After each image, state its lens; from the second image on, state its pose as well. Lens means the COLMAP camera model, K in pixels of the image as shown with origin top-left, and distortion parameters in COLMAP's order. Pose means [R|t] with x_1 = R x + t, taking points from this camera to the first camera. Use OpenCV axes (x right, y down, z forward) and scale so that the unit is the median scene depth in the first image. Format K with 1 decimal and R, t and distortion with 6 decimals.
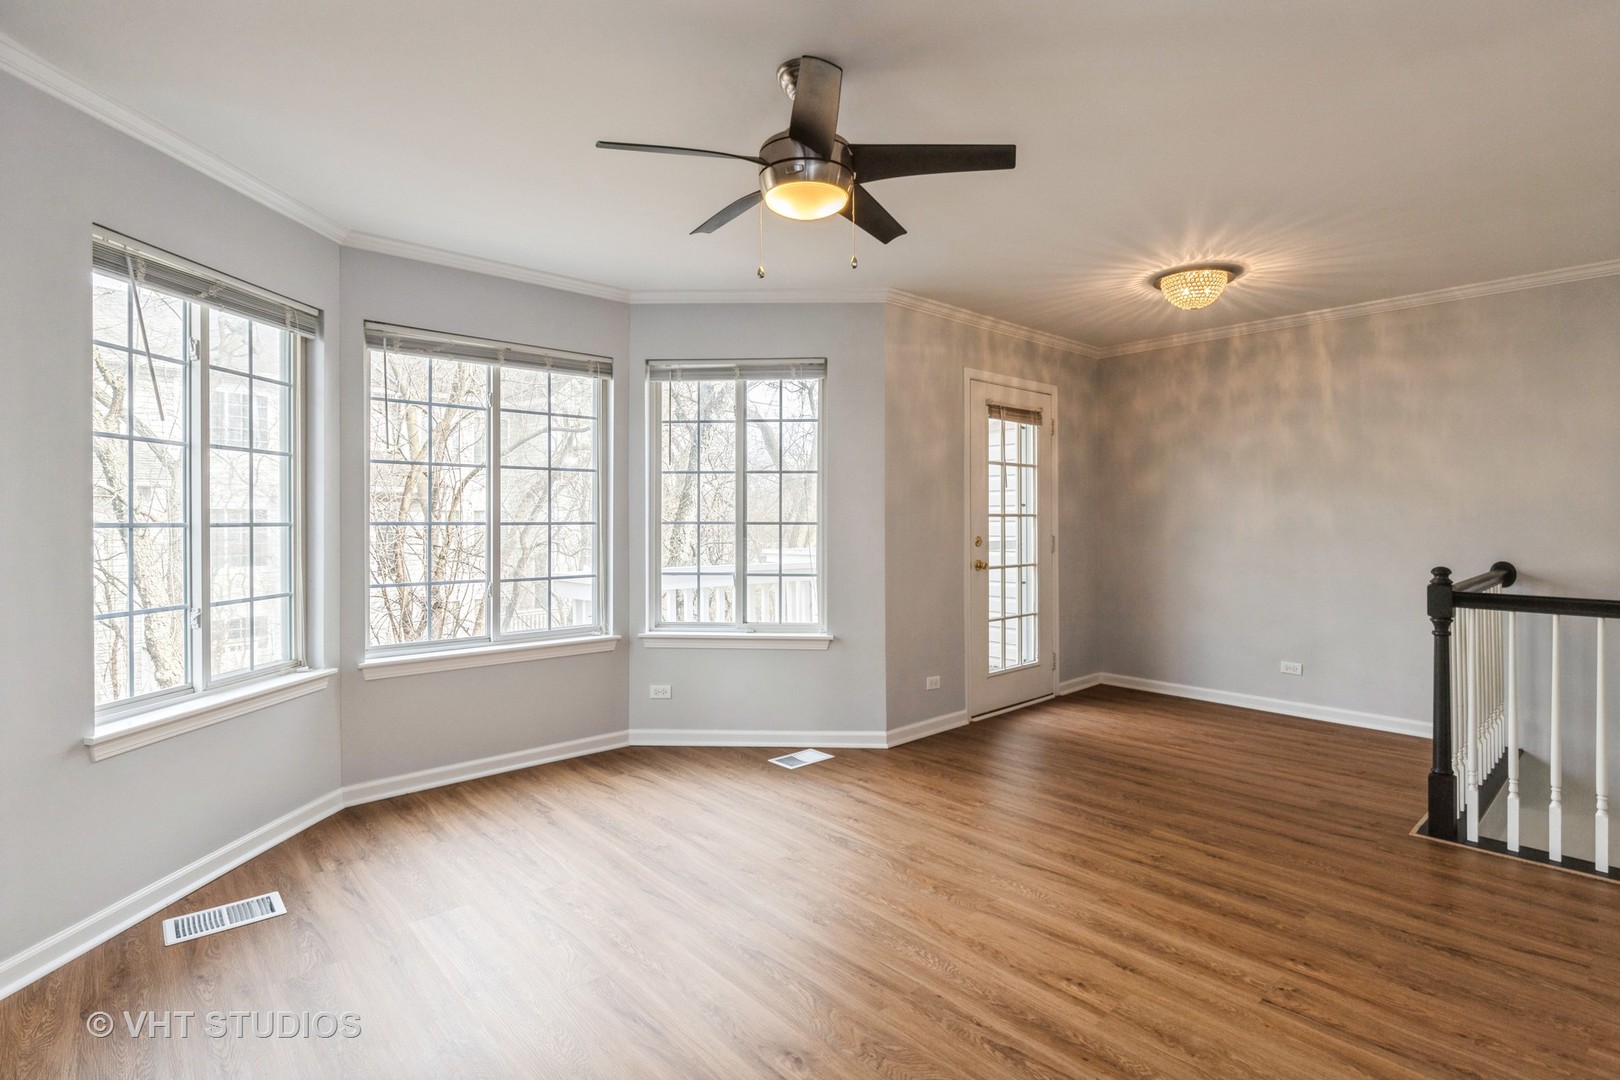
lens RADIAL K [[778.6, 0, 814.5], [0, 778.6, 523.9], [0, 0, 1]] dist [-0.002762, -0.000572]
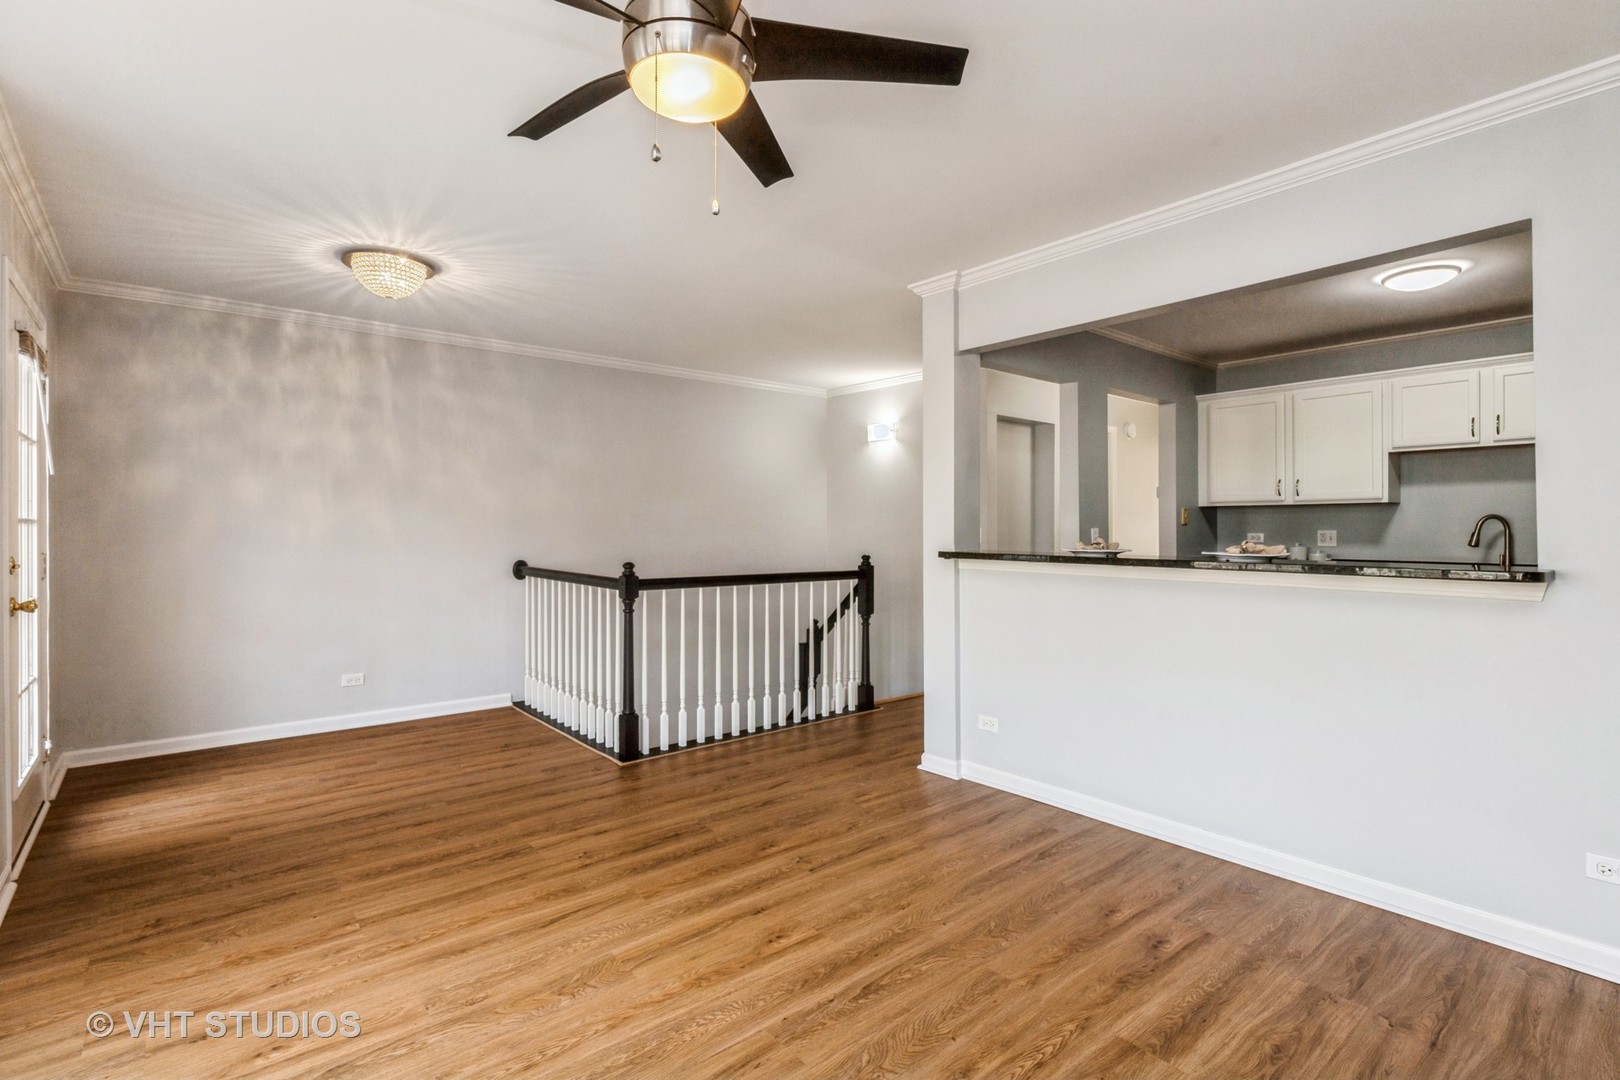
lens RADIAL K [[769.3, 0, 813.3], [0, 769.3, 532.4], [0, 0, 1]] dist [-0.000464, 0.000091]
pose [[0.044938, -0.005040, 0.998977, -0.535973], [0.006204, 0.999969, 0.004766, -0.001221], [-0.998971, 0.005983, 0.044968, 0.622804]]
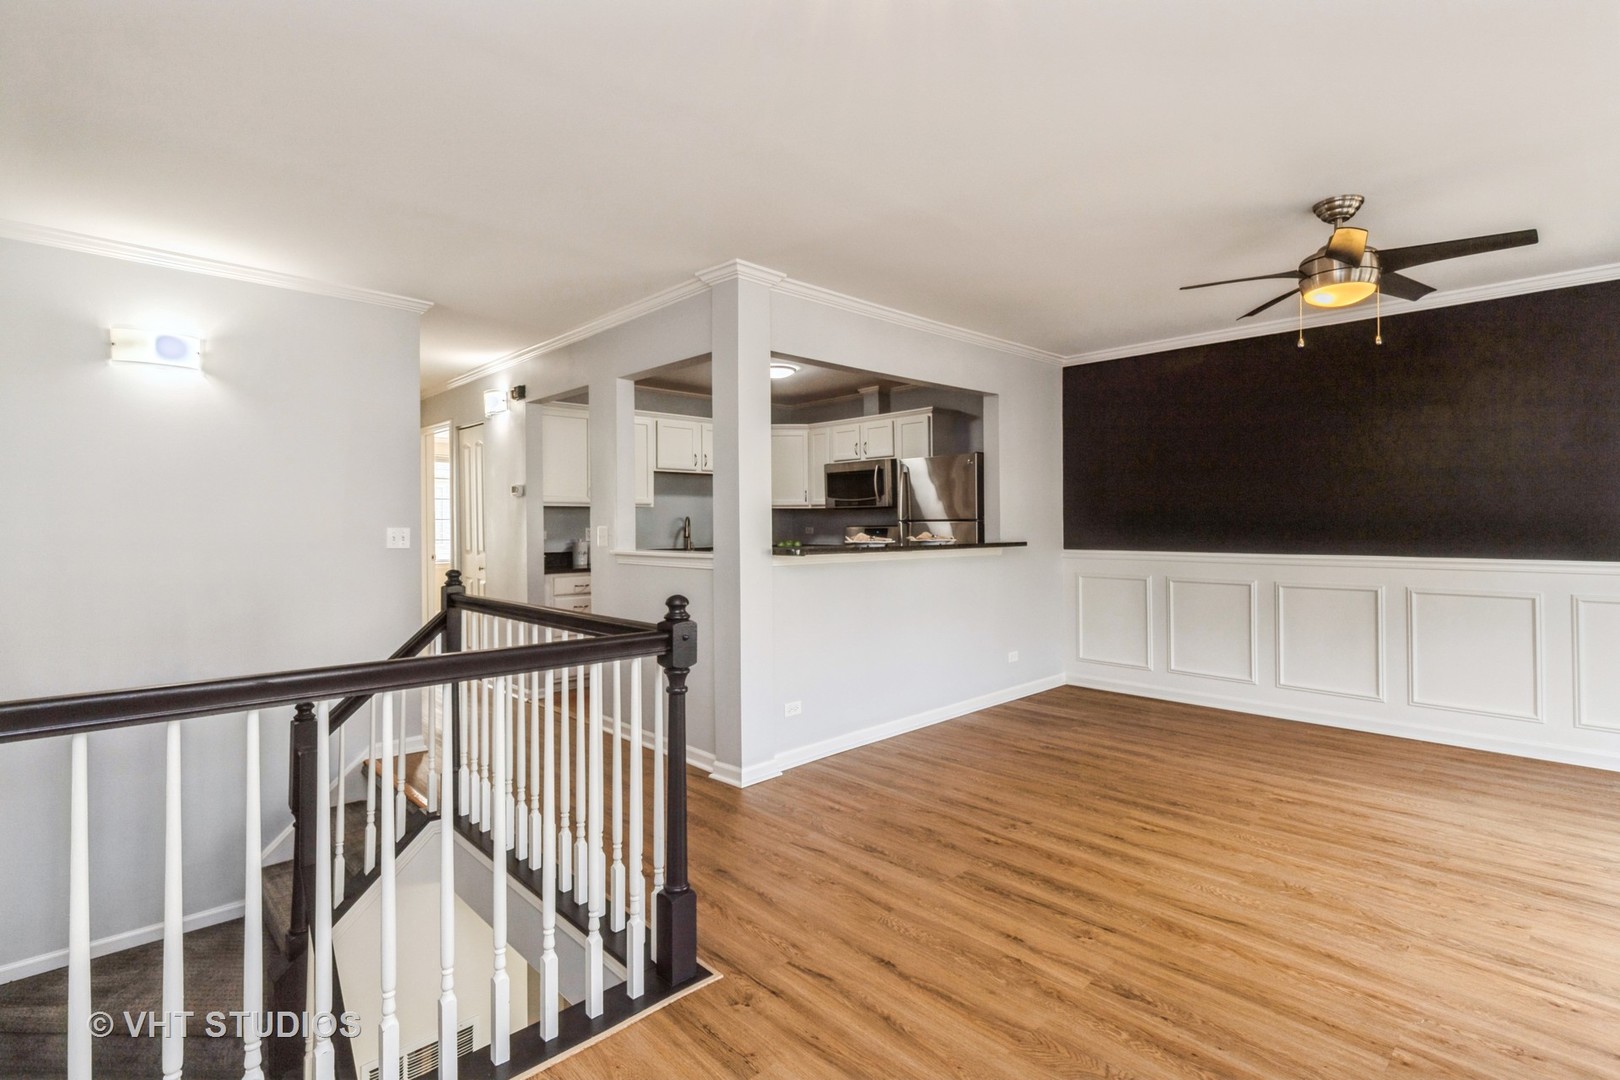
lens RADIAL K [[769.3, 0, 813.3], [0, 769.3, 532.4], [0, 0, 1]] dist [-0.000464, 0.000091]
pose [[-0.999612, 0.004695, -0.027456, 0.716967], [0.004235, 0.999850, 0.016781, -0.011732], [0.027530, 0.016658, -0.999482, 1.723887]]
